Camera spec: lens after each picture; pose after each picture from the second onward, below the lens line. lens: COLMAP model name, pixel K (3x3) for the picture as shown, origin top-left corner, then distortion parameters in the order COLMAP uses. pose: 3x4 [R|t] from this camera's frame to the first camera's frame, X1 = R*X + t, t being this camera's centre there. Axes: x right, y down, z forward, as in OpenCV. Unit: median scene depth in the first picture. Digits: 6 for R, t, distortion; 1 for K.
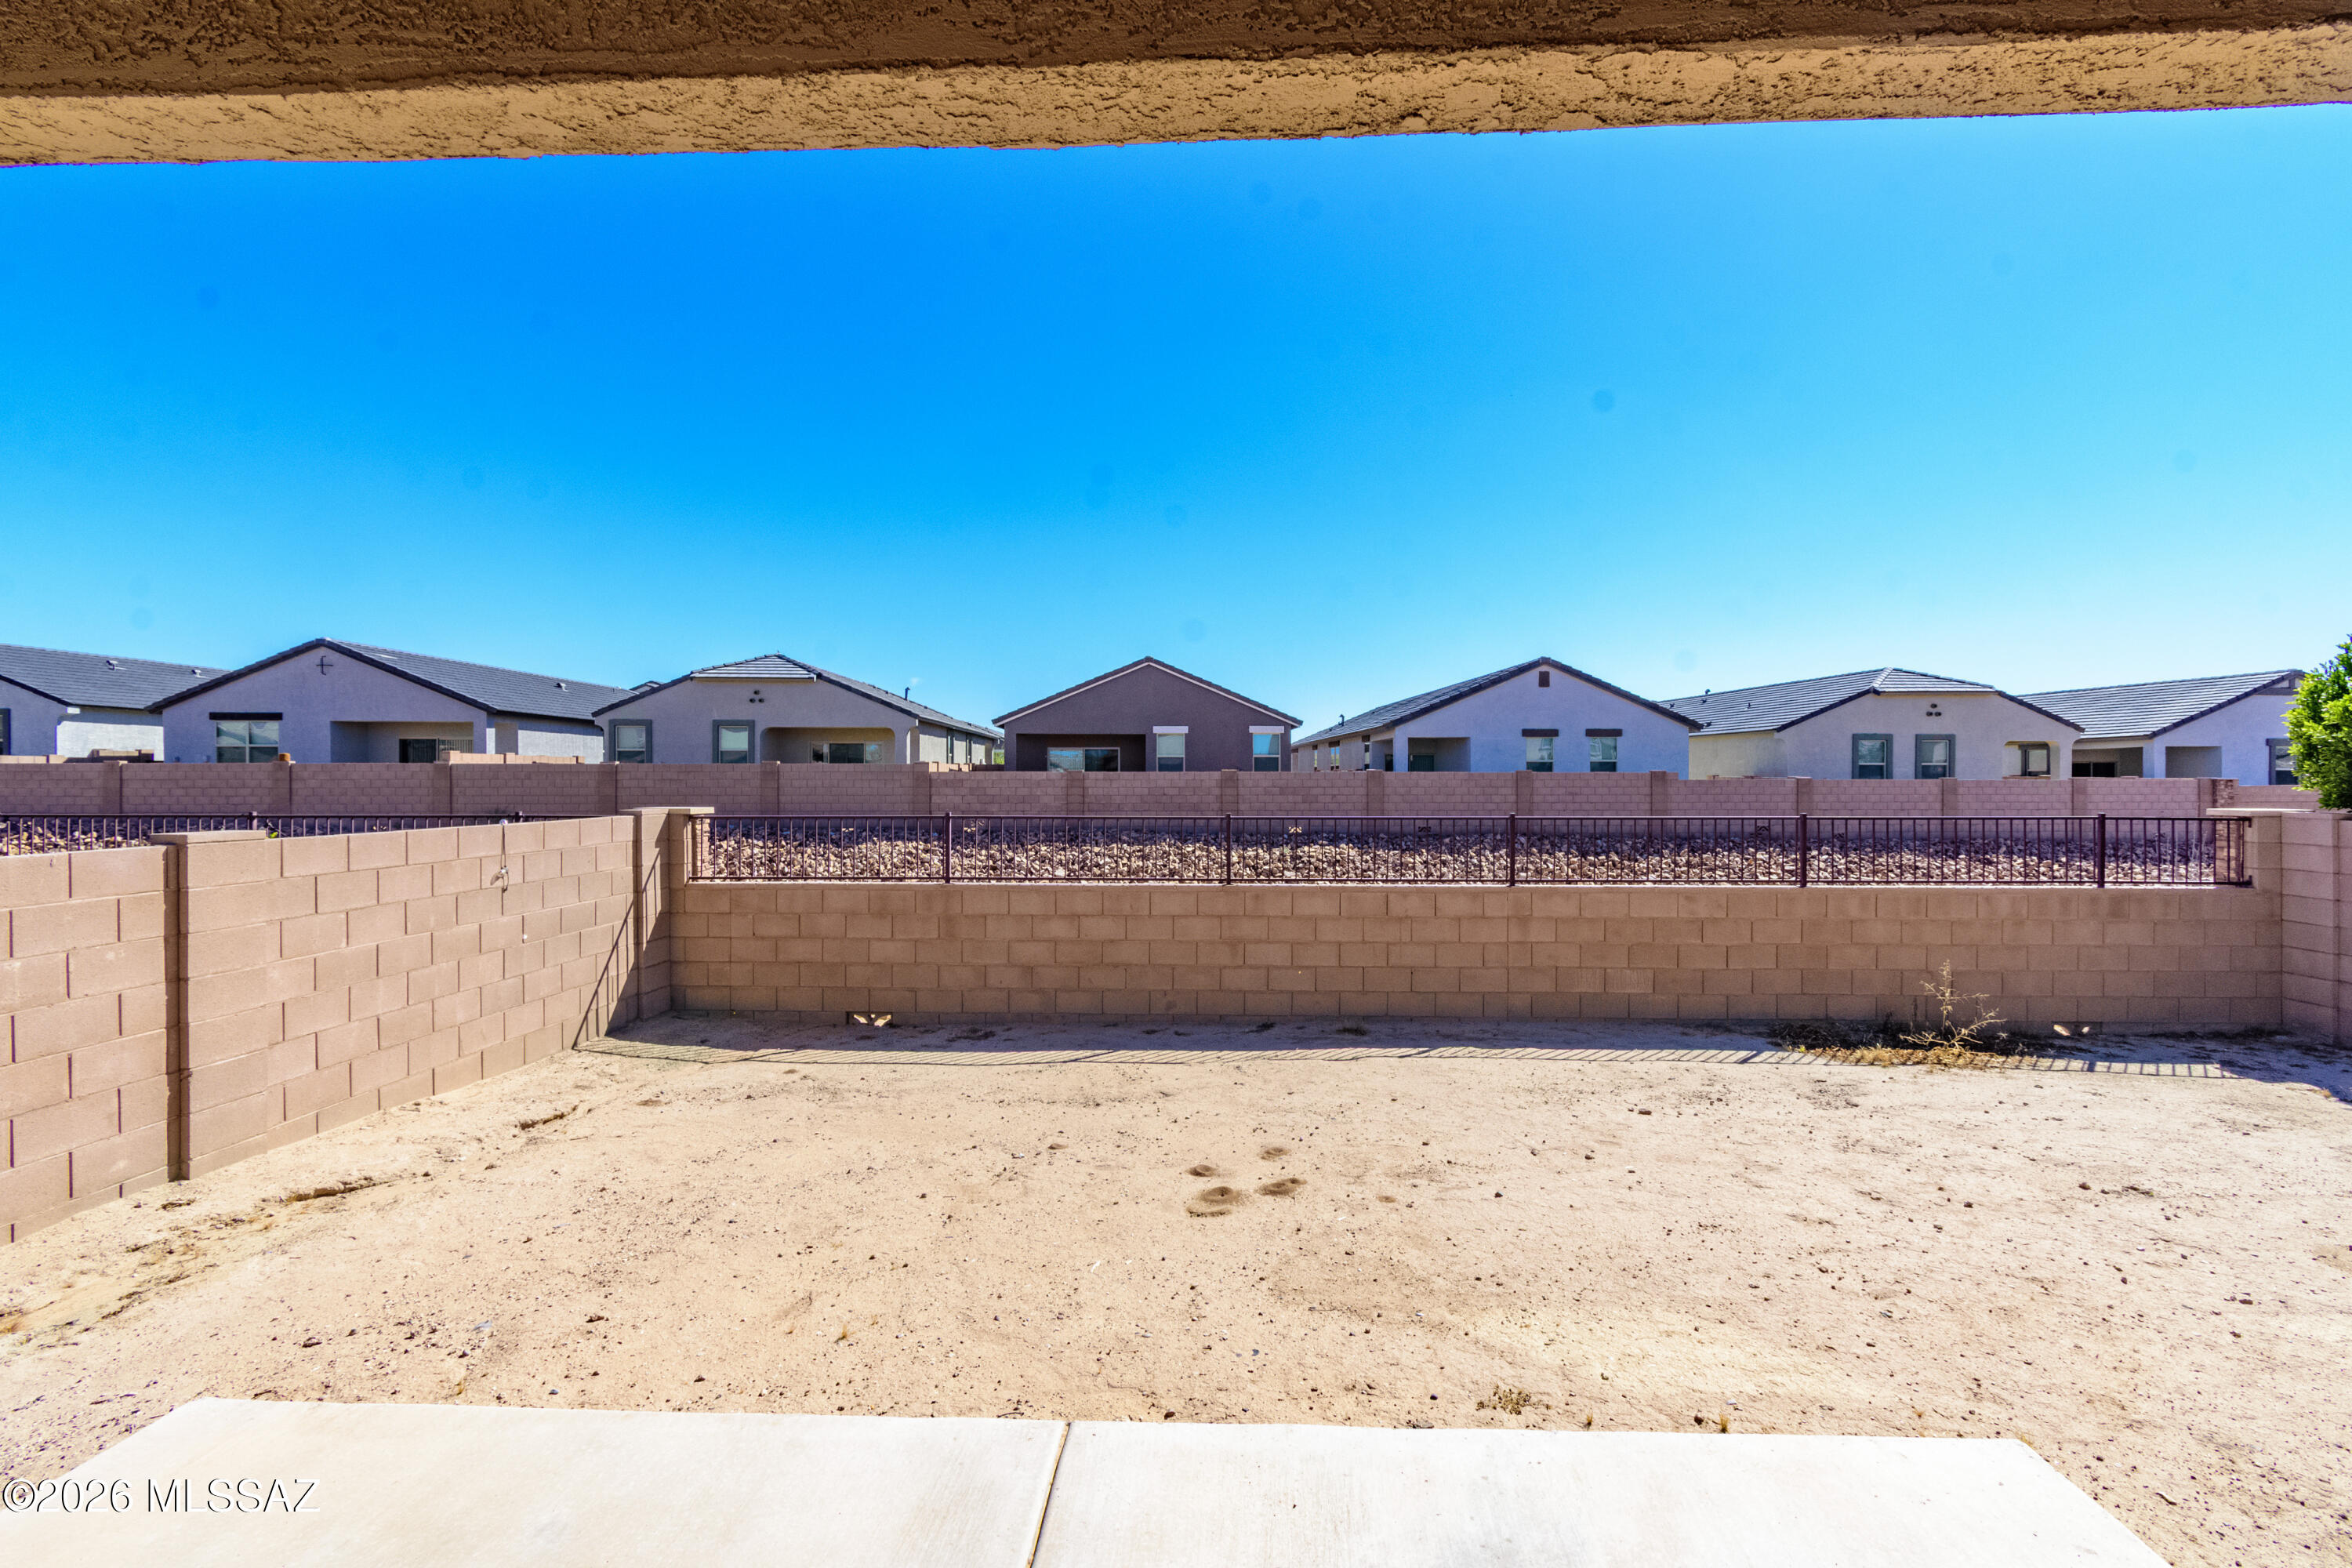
lens RADIAL K [[1040.5, 0, 1180.0], [0, 1040.5, 797.8], [0, 0, 1]] dist [0.003699, 0.000720]
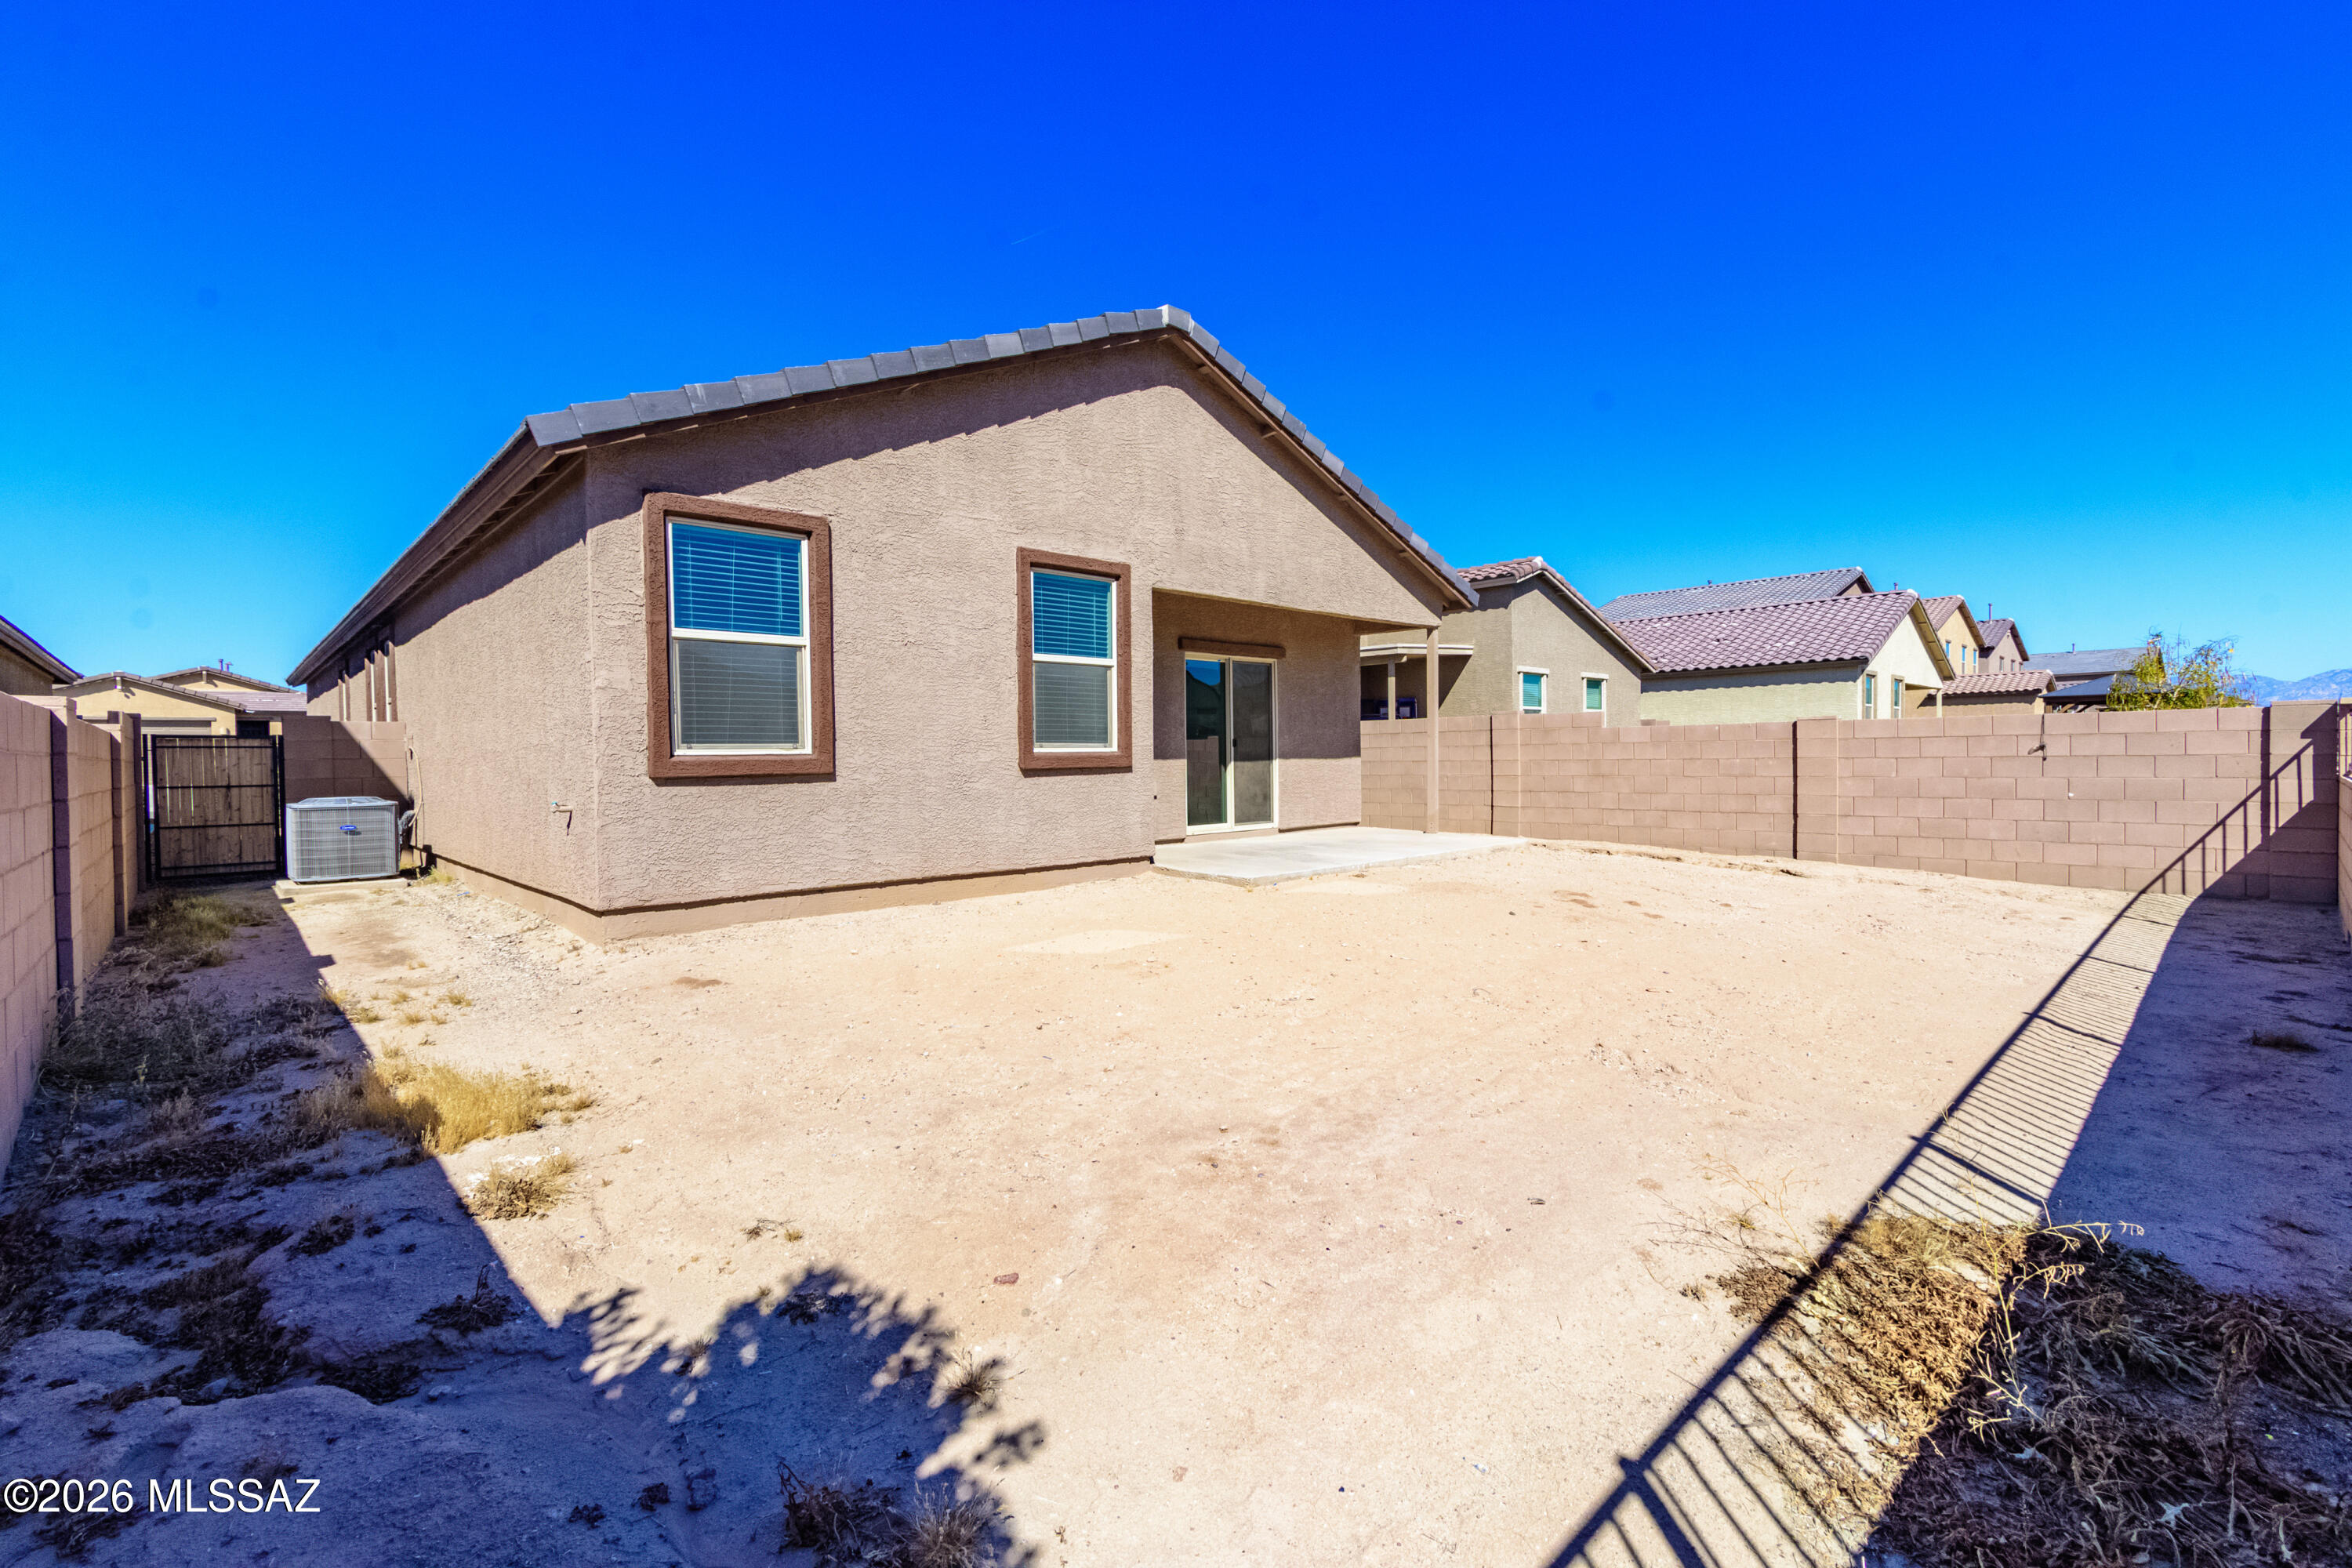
lens RADIAL K [[1040.5, 0, 1174.4], [0, 1040.5, 774.4], [0, 0, 1]] dist [0.003699, 0.000720]
pose [[-0.706170, 0.021007, -0.707730, 0.969177], [-0.003170, 0.999456, 0.032829, 0.052835], [0.708035, 0.025426, -0.705719, 0.926992]]
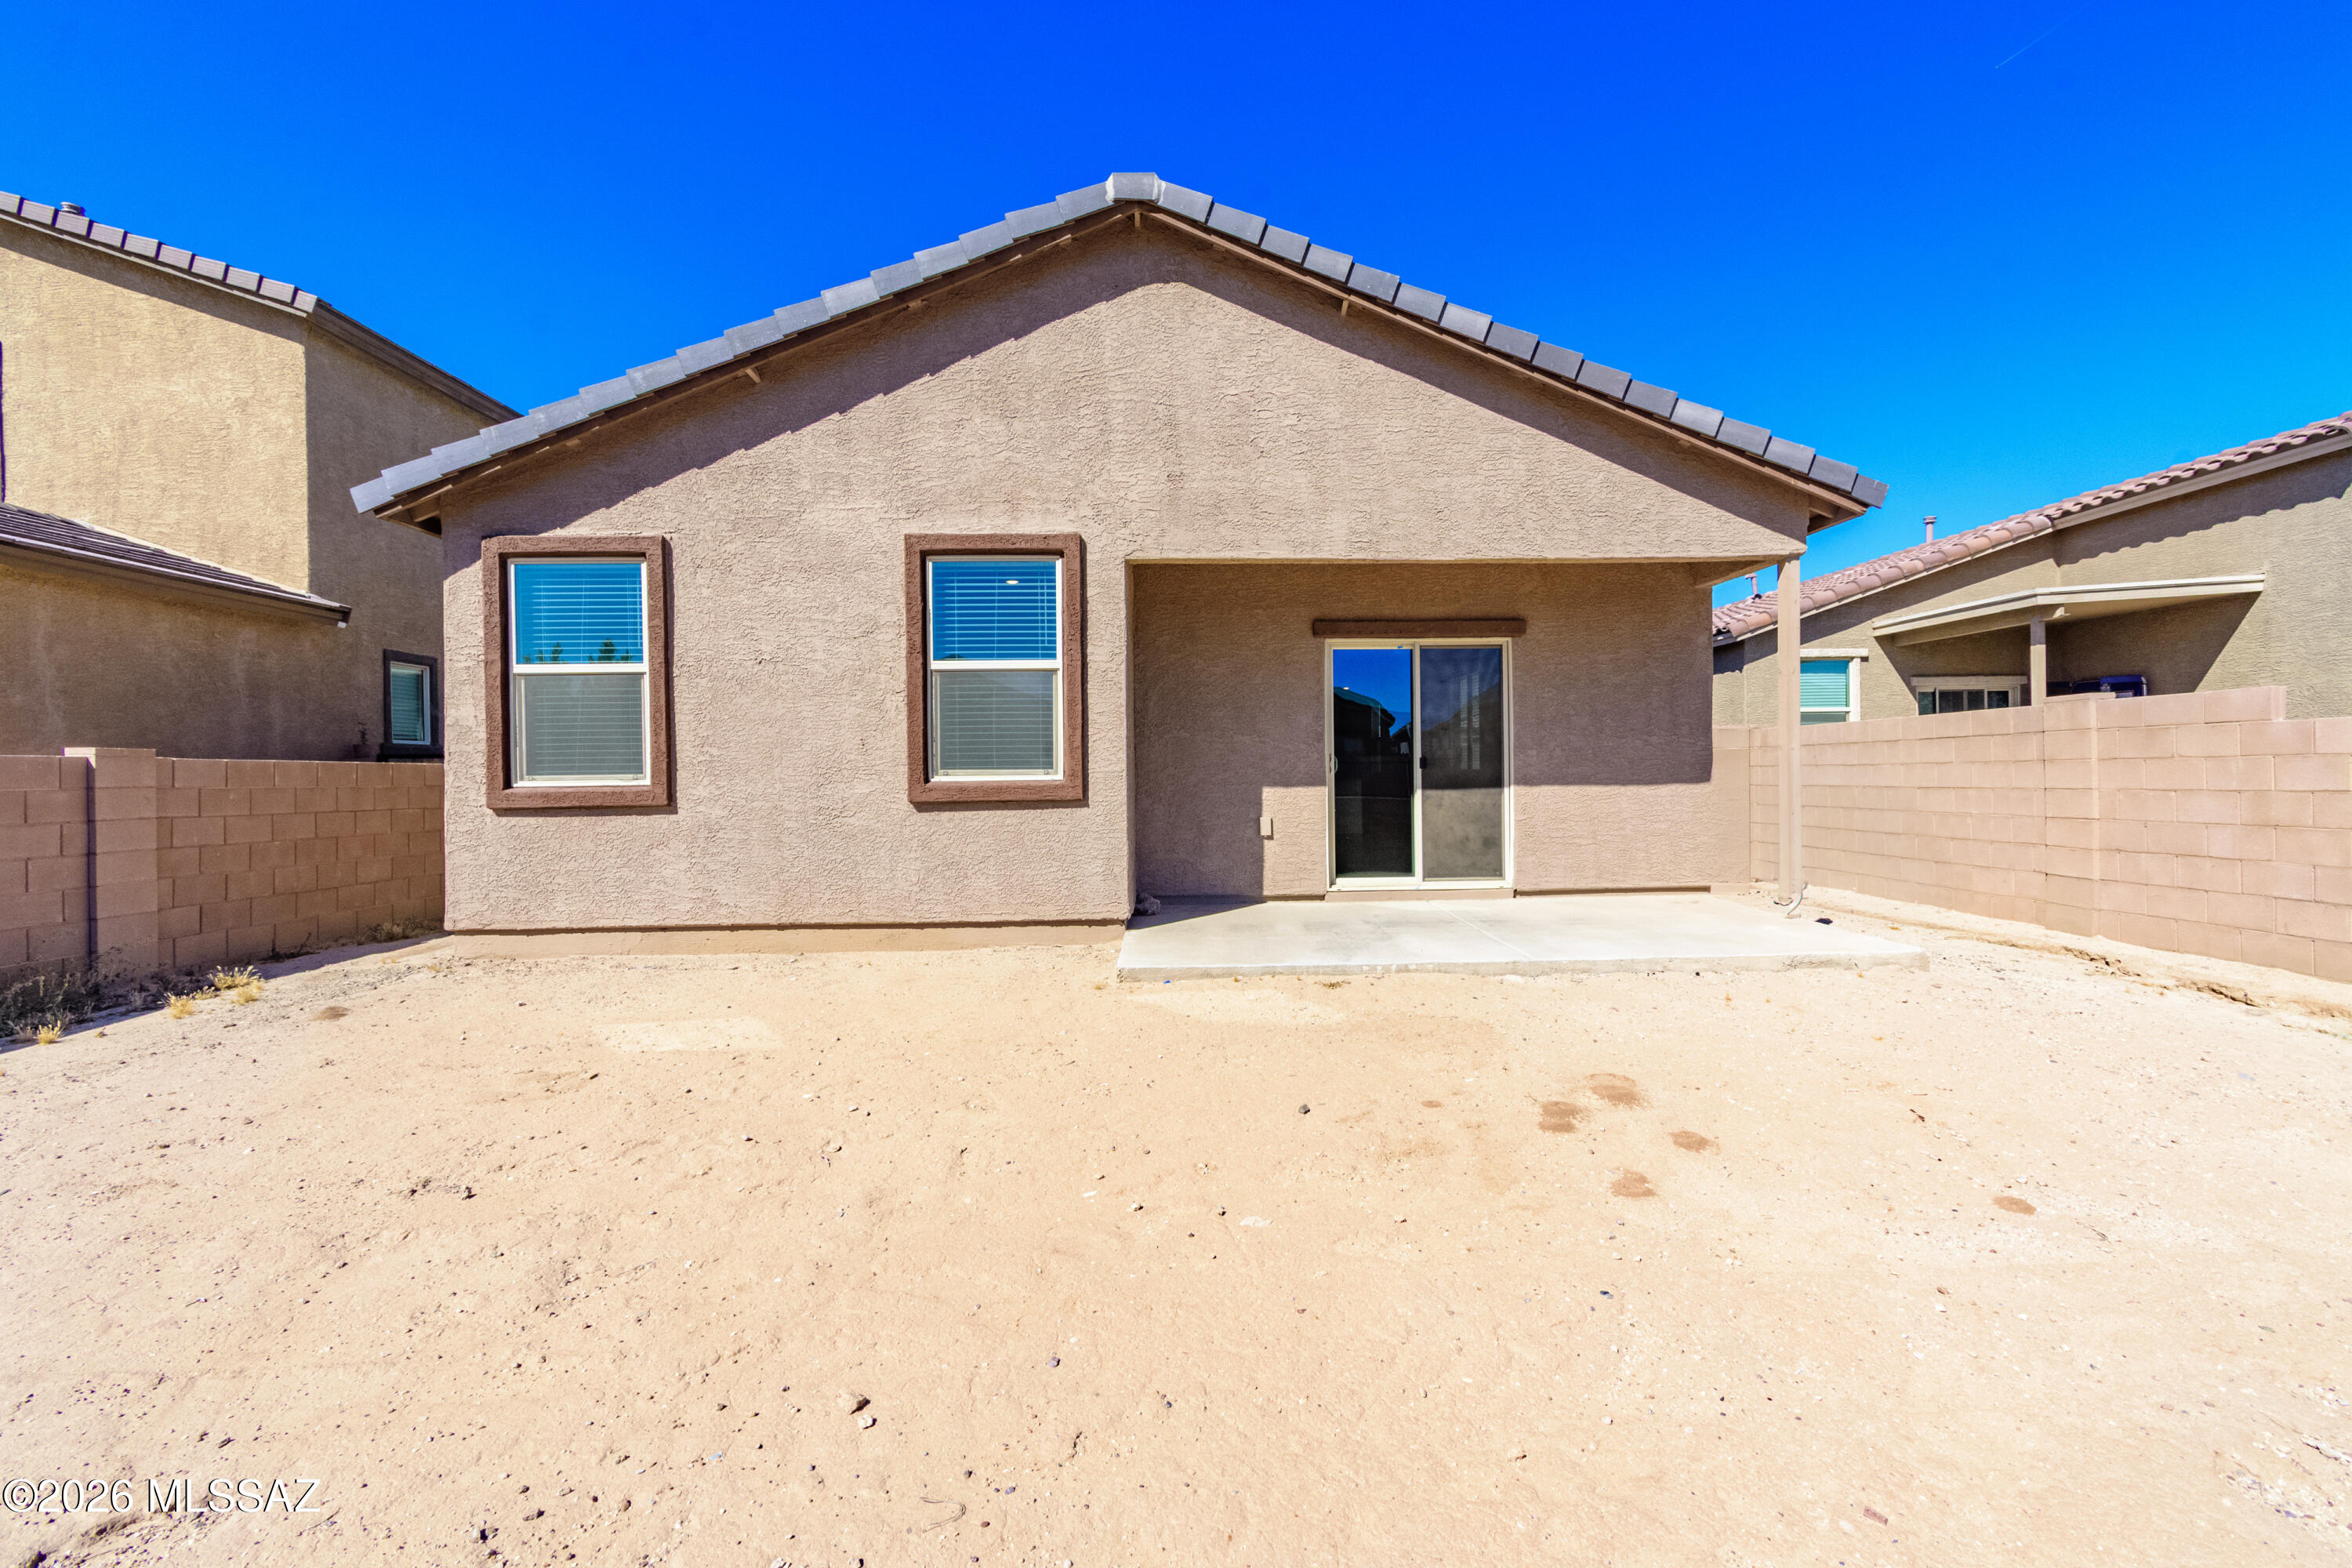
lens RADIAL K [[1022.4, 0, 1187.3], [0, 1022.4, 783.3], [0, 0, 1]] dist [0.009646, 0.000148]
pose [[-0.997826, 0.013154, -0.064584, 0.225362], [0.011689, 0.999667, 0.023016, 0.050079], [0.064865, 0.022211, -0.997647, 0.942724]]
